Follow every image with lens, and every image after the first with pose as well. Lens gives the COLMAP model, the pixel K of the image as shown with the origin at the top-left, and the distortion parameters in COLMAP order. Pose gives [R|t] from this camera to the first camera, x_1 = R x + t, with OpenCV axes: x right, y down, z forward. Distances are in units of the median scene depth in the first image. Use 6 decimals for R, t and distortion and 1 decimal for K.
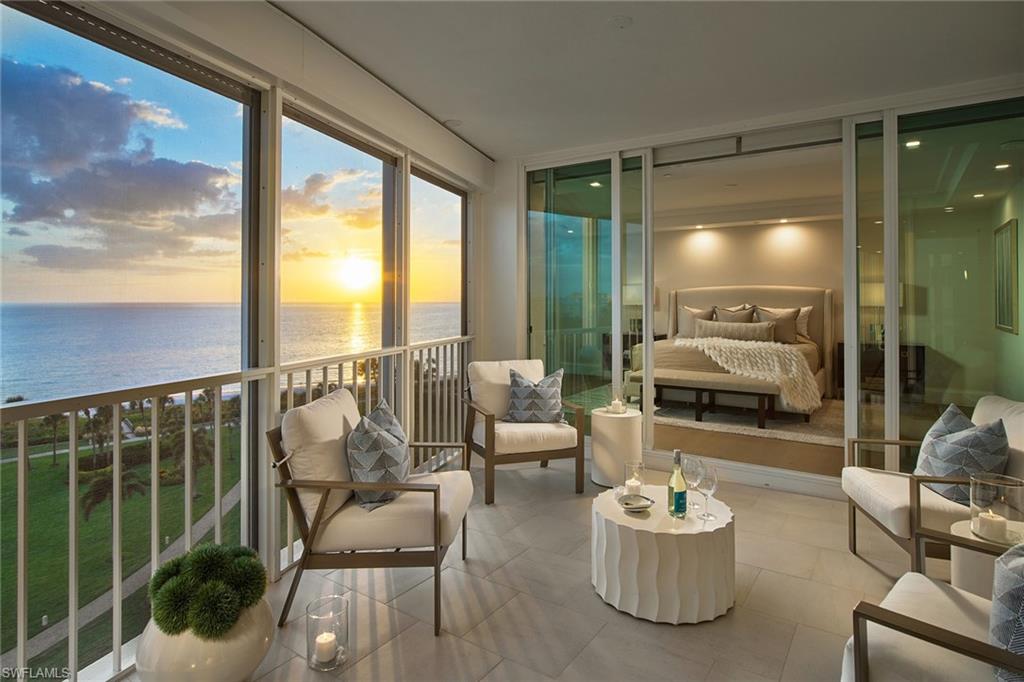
lens RADIAL K [[567.3, 0, 511.8], [0, 567.3, 301.0], [0, 0, 1]] dist [-0.044887, 0.000269]
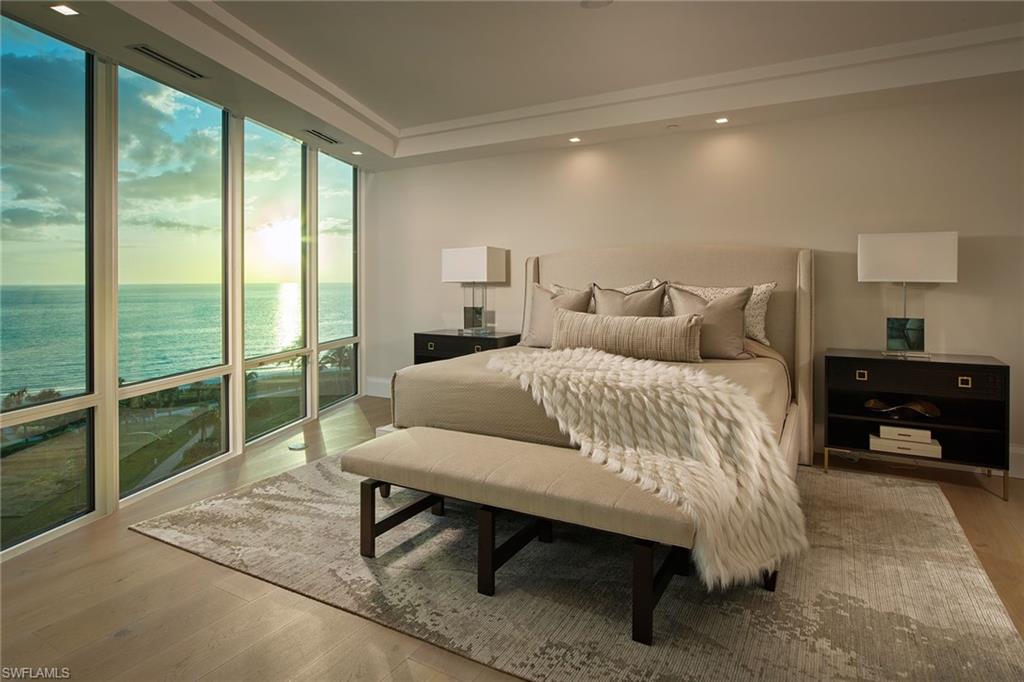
lens RADIAL K [[567.3, 0, 511.8], [0, 567.3, 301.0], [0, 0, 1]] dist [-0.044887, 0.000269]
pose [[0.996865, -0.010684, 0.078396, 0.266511], [0.007758, 0.999265, 0.037534, 0.005366], [-0.078740, -0.036808, 0.996215, 0.526990]]
